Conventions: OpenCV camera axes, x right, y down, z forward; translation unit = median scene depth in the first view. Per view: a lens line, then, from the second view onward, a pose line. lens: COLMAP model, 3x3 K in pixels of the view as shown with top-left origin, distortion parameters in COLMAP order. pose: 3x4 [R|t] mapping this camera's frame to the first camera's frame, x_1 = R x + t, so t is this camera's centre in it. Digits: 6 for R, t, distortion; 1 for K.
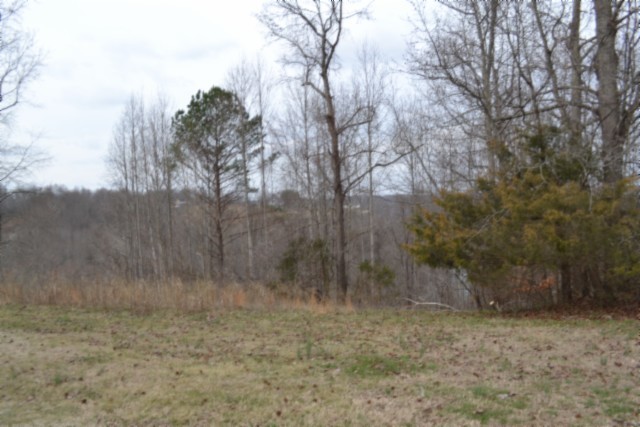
lens RADIAL K [[520.7, 0, 313.5], [0, 520.7, 216.5], [0, 0, 1]] dist [-0.078298, 0.009368]
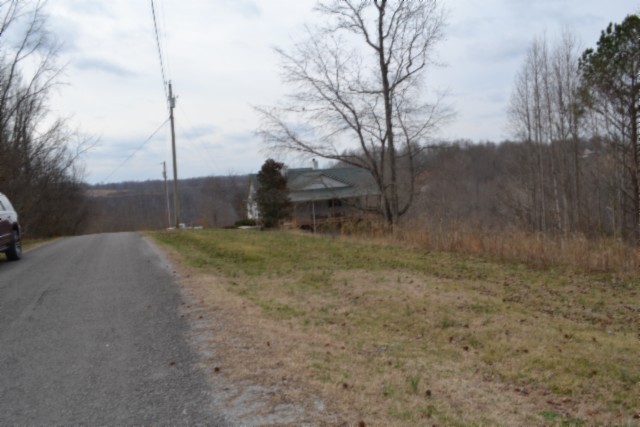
lens RADIAL K [[520.7, 0, 313.5], [0, 520.7, 216.5], [0, 0, 1]] dist [-0.078298, 0.009368]
pose [[0.733173, 0.039346, -0.678903, 0.001637], [0.023820, 0.996226, 0.083461, 0.001025], [0.679625, -0.077362, 0.729469, 0.007886]]
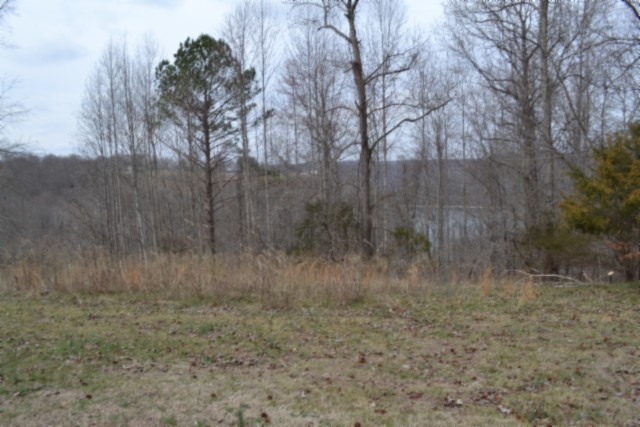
lens RADIAL K [[520.7, 0, 313.5], [0, 520.7, 216.5], [0, 0, 1]] dist [-0.078298, 0.009368]
pose [[0.996022, -0.010566, 0.088474, -0.122361], [0.004639, 0.997747, 0.066927, 0.007375], [-0.088982, -0.066250, 0.993828, 0.112270]]
